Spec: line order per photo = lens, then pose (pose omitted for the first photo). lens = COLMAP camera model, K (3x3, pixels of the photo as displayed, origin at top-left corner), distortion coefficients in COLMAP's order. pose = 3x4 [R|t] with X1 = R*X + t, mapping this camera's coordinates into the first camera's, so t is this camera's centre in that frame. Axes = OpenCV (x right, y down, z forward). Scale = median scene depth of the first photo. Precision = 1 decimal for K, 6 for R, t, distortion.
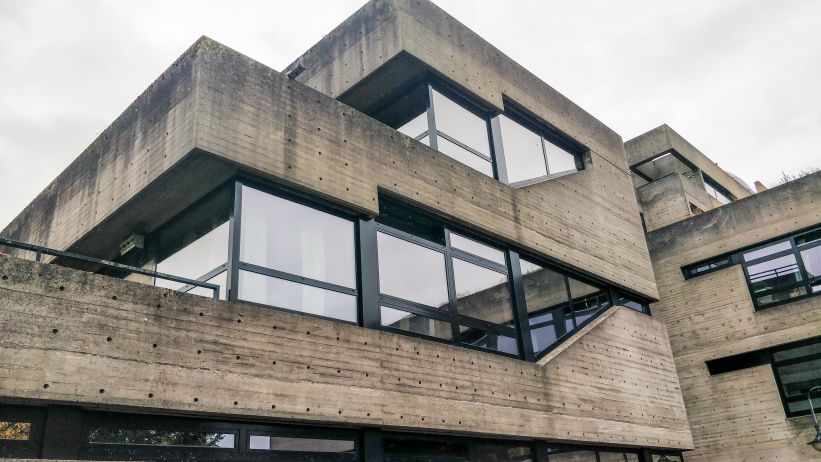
lens RADIAL K [[663.9, 0, 410.5], [0, 663.9, 231.0], [0, 0, 1]] dist [0.005506, -0.008418]
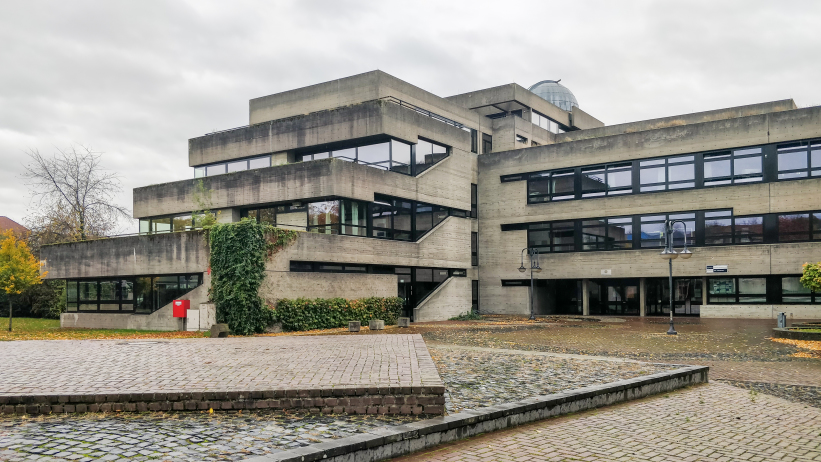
lens RADIAL K [[651.2, 0, 410.6], [0, 651.2, 267.0], [0, 0, 1]] dist [0.008220, -0.001700]
pose [[0.984073, 0.068264, 0.164134, -0.160171], [-0.124625, 0.923352, 0.363166, -0.390696], [-0.126763, -0.377838, 0.917153, -0.893091]]
